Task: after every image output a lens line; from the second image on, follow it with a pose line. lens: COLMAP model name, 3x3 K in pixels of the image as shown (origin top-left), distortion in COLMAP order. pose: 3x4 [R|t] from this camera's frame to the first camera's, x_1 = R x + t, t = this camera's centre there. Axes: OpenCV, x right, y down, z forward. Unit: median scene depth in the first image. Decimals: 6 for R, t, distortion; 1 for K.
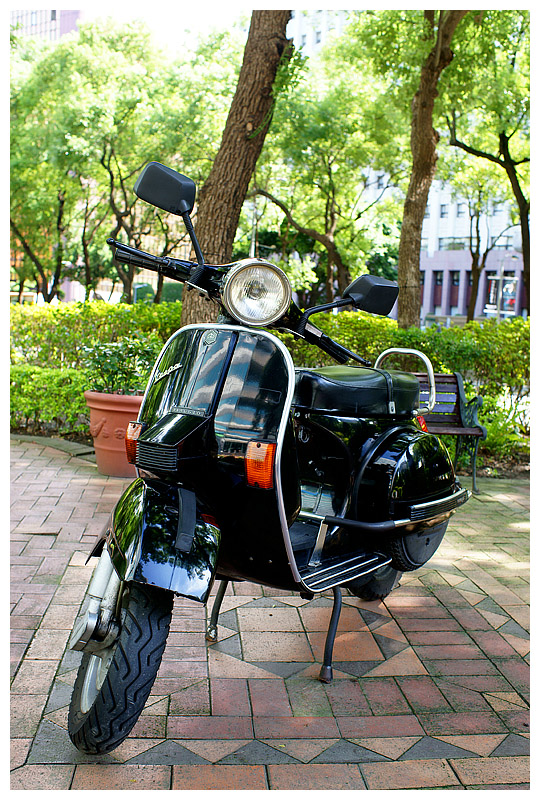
lens RADIAL K [[785.8, 0, 270.0], [0, 785.8, 400.0], [0, 0, 1]] dist [-0.101772, 0.122271]
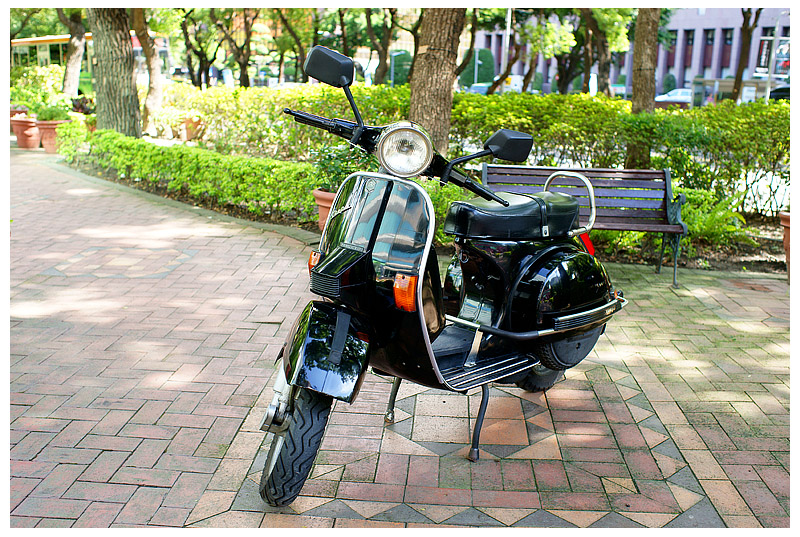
lens RADIAL K [[785.8, 0, 400.0], [0, 785.8, 268.5], [0, 0, 1]] dist [-0.101772, 0.122271]
pose [[0.985868, 0.015450, -0.166811, 0.142157], [0.006778, 0.991244, 0.131870, -0.091279], [0.167387, -0.131137, 0.977131, -0.165761]]
